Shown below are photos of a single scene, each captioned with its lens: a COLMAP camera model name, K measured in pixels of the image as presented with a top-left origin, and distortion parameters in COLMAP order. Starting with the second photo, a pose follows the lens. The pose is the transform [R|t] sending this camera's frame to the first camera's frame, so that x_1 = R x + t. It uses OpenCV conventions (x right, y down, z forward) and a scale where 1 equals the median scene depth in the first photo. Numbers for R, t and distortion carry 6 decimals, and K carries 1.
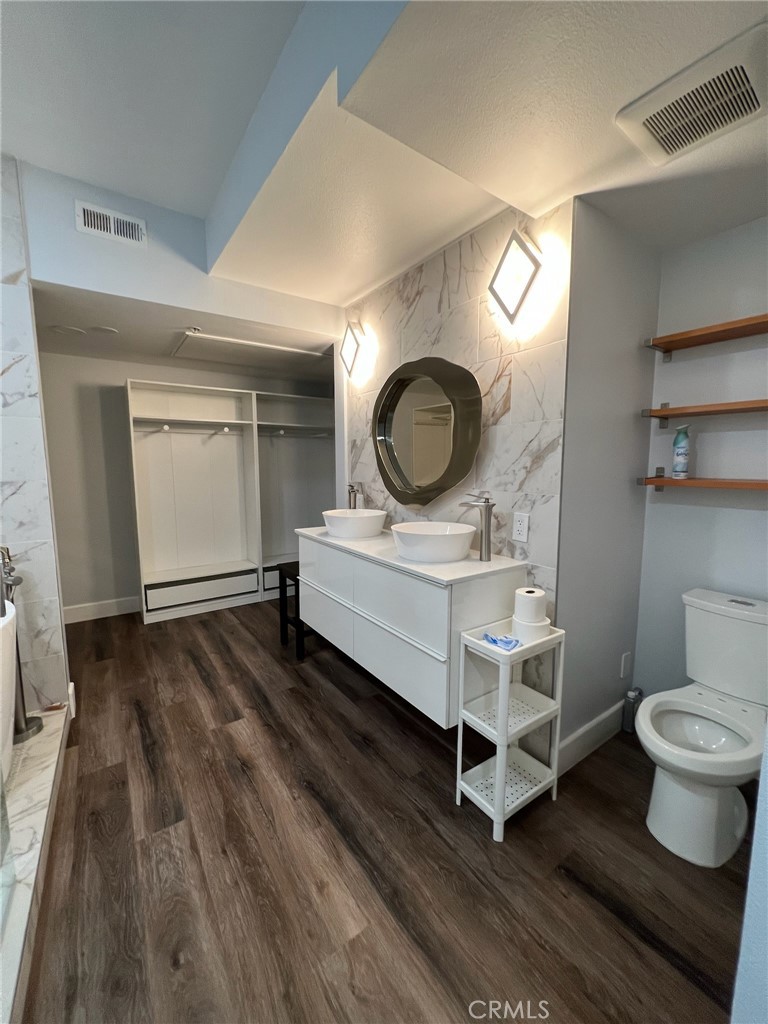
lens RADIAL K [[412.7, 0, 384.0], [0, 412.7, 512.0], [0, 0, 1]] dist [0.000529, -0.000003]
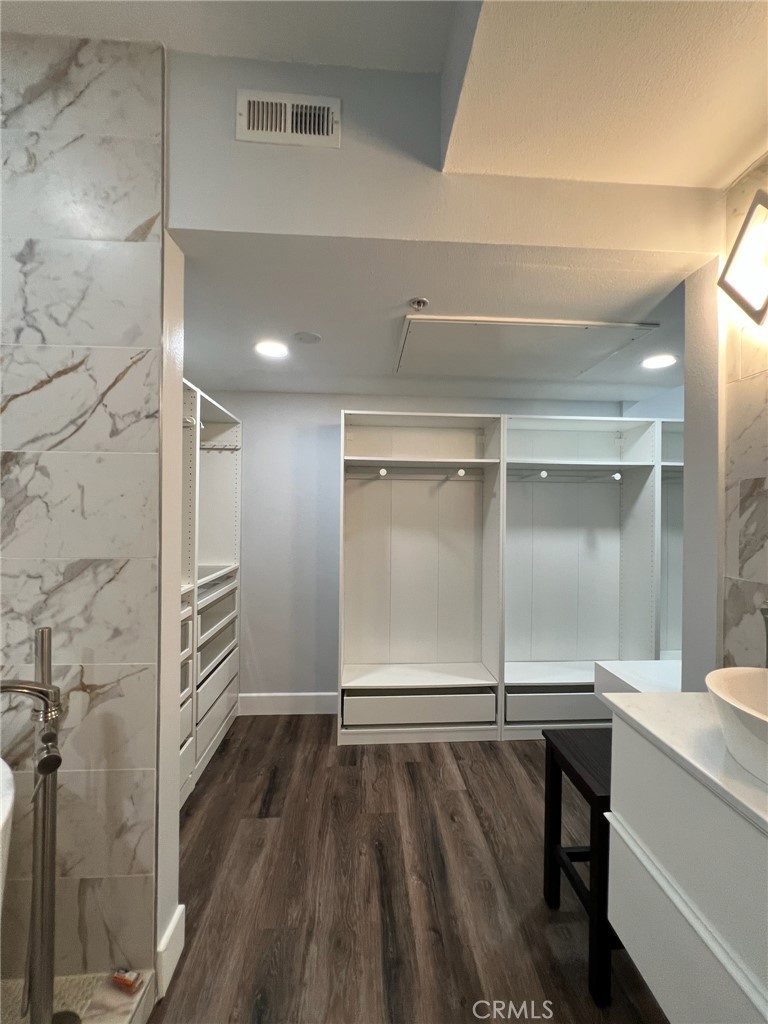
lens RADIAL K [[412.7, 0, 384.0], [0, 412.7, 512.0], [0, 0, 1]] dist [0.000529, -0.000003]
pose [[0.853276, 0.009382, -0.521375, -0.179629], [-0.071813, 0.992426, -0.099670, -0.077142], [0.516491, 0.122487, 0.847487, 0.482540]]
